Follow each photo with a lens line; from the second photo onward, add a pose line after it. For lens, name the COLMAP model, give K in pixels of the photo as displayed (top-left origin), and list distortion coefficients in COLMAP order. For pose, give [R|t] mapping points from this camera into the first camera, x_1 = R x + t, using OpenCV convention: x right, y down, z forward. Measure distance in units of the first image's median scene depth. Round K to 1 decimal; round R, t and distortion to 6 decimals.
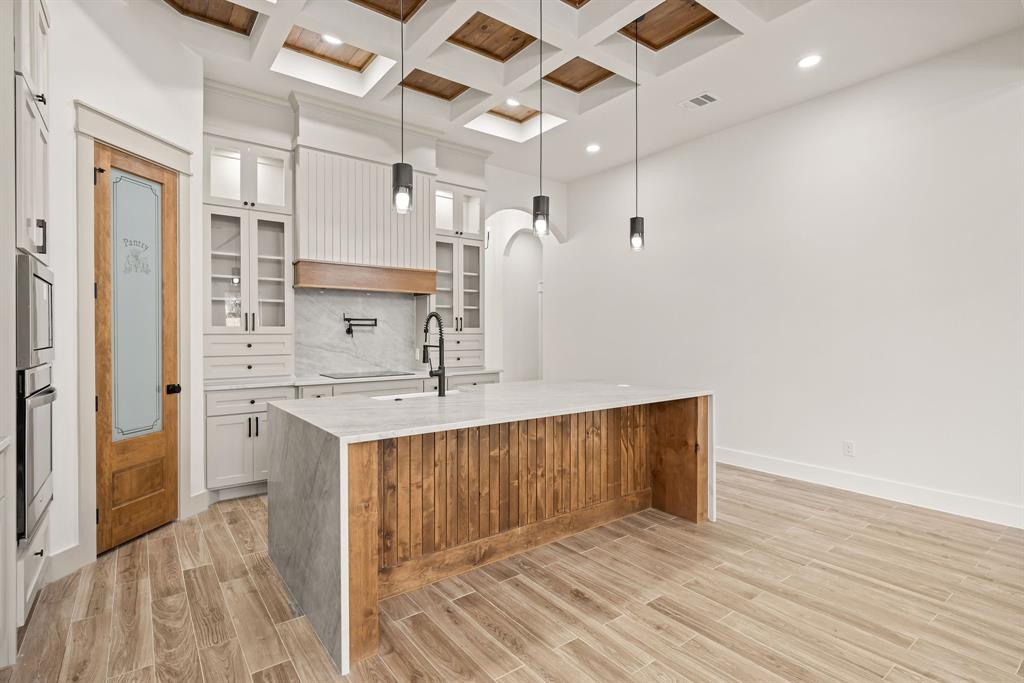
lens RADIAL K [[495.3, 0, 513.2], [0, 495.3, 337.6], [0, 0, 1]] dist [0.001465, -0.003066]
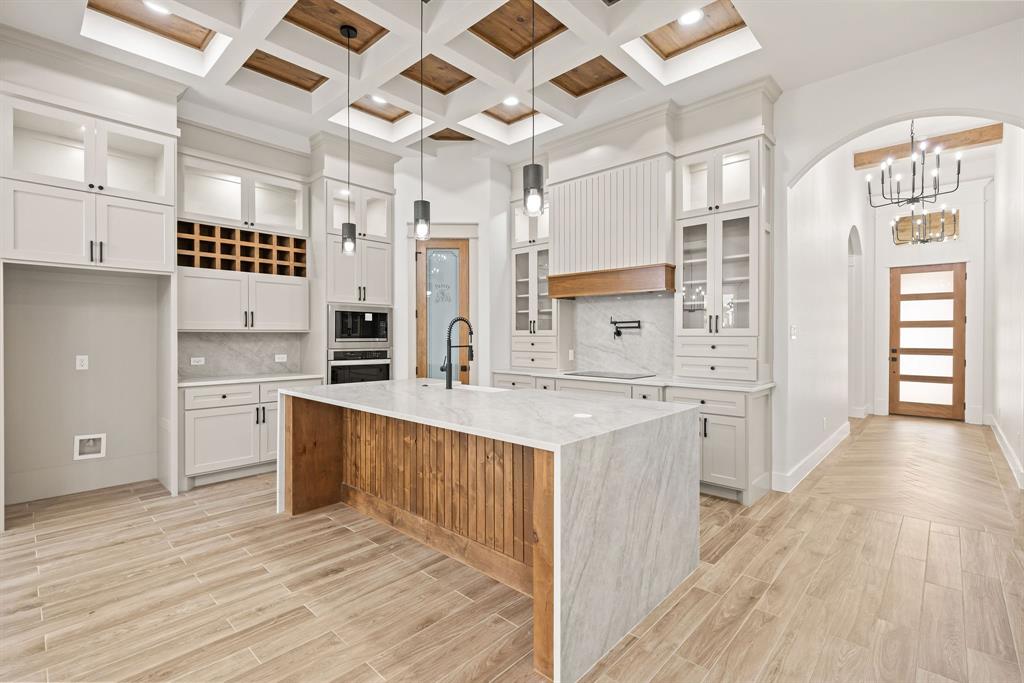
lens RADIAL K [[467.4, 0, 511.0], [0, 467.4, 336.9], [0, 0, 1]] dist [0.005341, -0.004057]
pose [[0.171282, 0.004535, -0.985212, 0.949610], [-0.009302, 0.999952, 0.002986, -0.009743], [0.985178, 0.008653, 0.171316, 0.930704]]
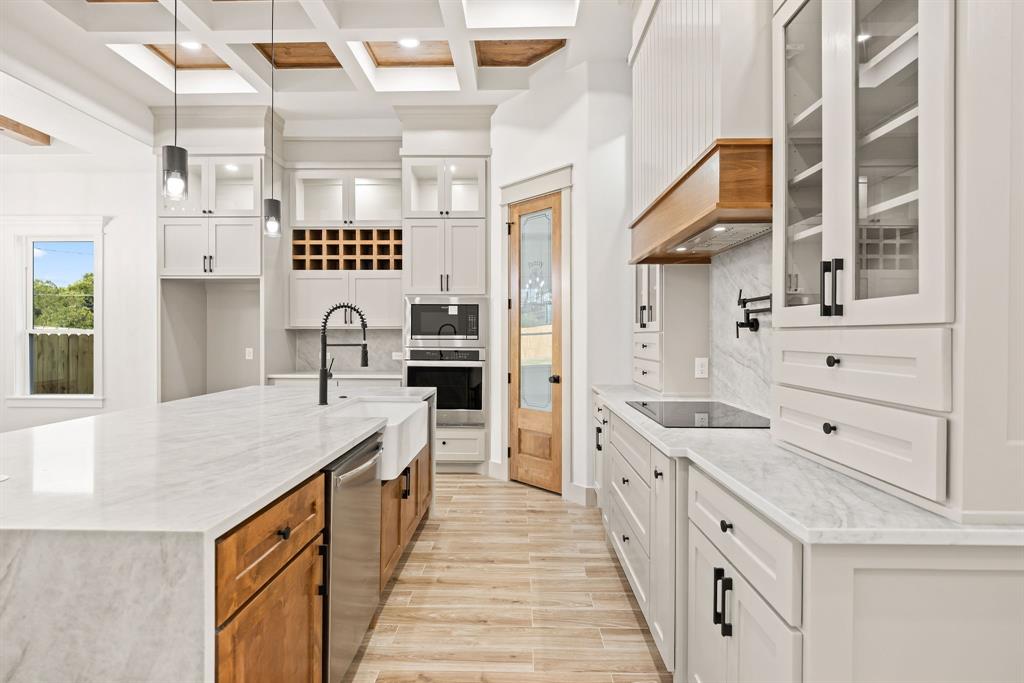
lens RADIAL K [[495.3, 0, 512.9], [0, 495.3, 336.8], [0, 0, 1]] dist [0.001465, -0.003066]
pose [[-0.619247, 0.000336, -0.785196, 0.303793], [-0.008654, 0.999936, 0.007253, -0.003979], [0.785148, 0.011286, -0.619205, 1.723590]]
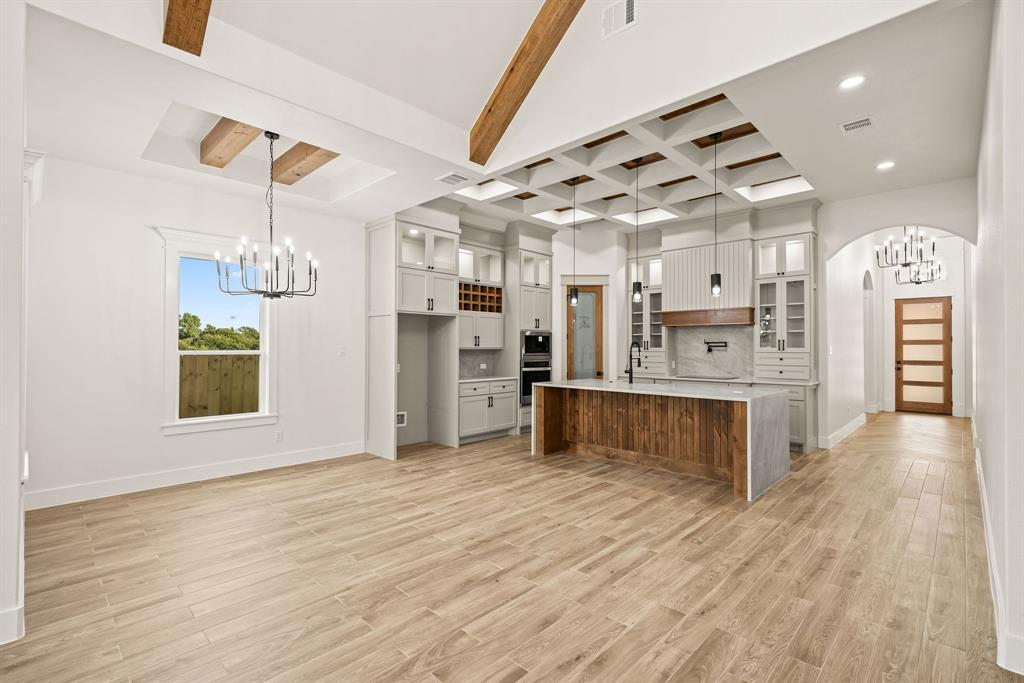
lens RADIAL K [[467.4, 0, 511.9], [0, 467.4, 341.8], [0, 0, 1]] dist [0.005341, -0.004057]
pose [[0.156001, -0.011467, -0.987690, 1.626885], [-0.009925, 0.999864, -0.013176, -0.020977], [0.987707, 0.011858, 0.155866, 0.214574]]
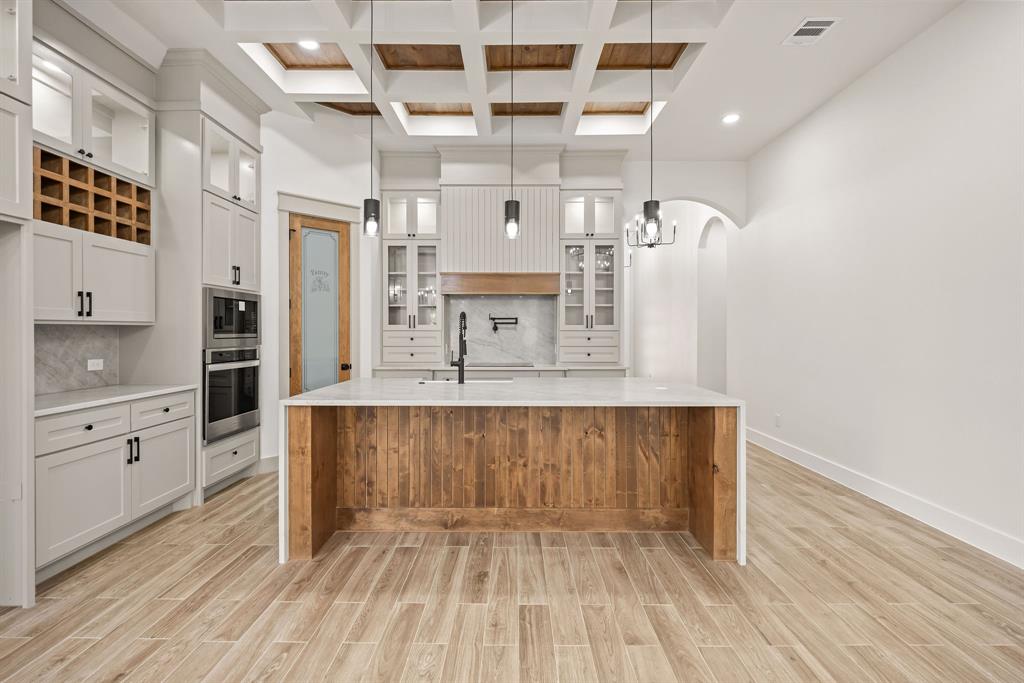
lens RADIAL K [[469.4, 0, 512.3], [0, 469.4, 333.7], [0, 0, 1]] dist [-0.006690, -0.002073]
pose [[0.794052, 0.005351, -0.607827, 0.610740], [-0.006633, 0.999978, 0.000138, -0.000300], [0.607814, 0.003922, 0.794070, 0.186711]]
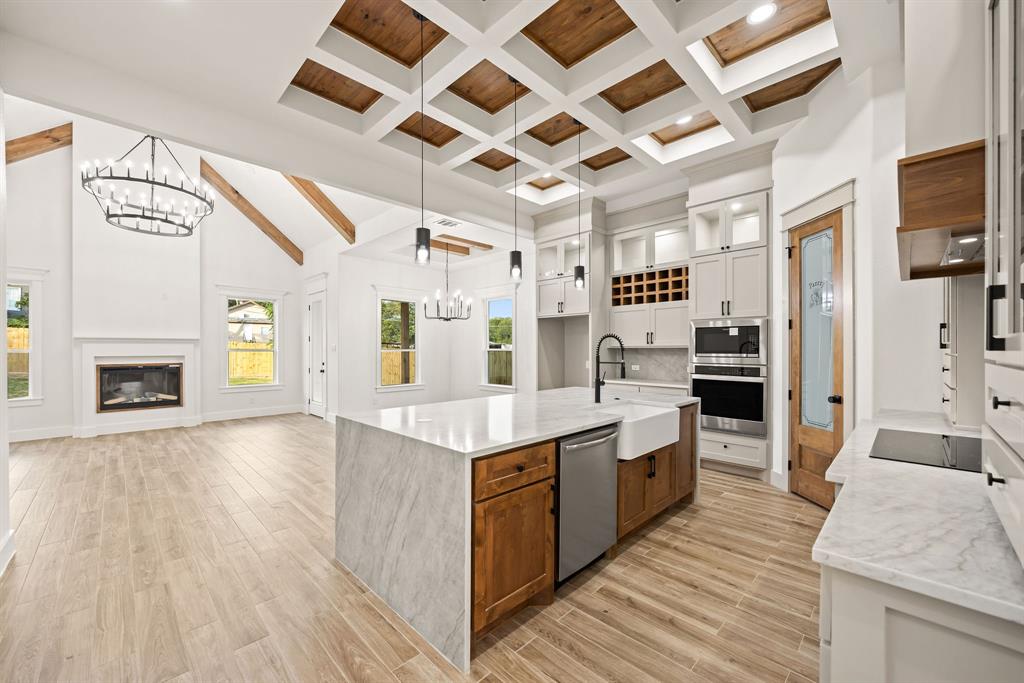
lens RADIAL K [[401.0, 0, 508.9], [0, 401.0, 349.2], [0, 0, 1]] dist [-0.001385, -0.000994]
pose [[-0.991167, 0.001789, -0.132610, 0.202688], [0.000427, 0.999947, 0.010296, -0.024329], [0.132621, 0.010149, -0.991115, 1.913386]]
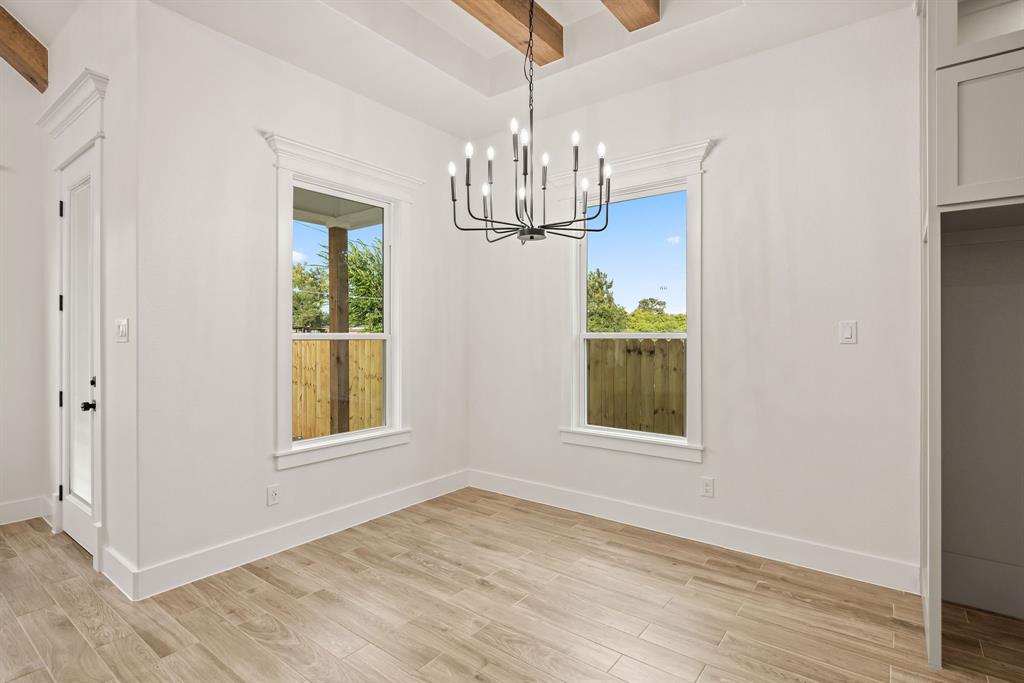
lens RADIAL K [[511.7, 0, 514.6], [0, 511.7, 333.8], [0, 0, 1]] dist [-0.012401, 0.000277]
pose [[-0.963576, 0.002225, -0.267425, 0.483557], [0.000213, 0.999971, 0.007552, -0.008529], [0.267434, 0.007220, -0.963549, 0.523626]]
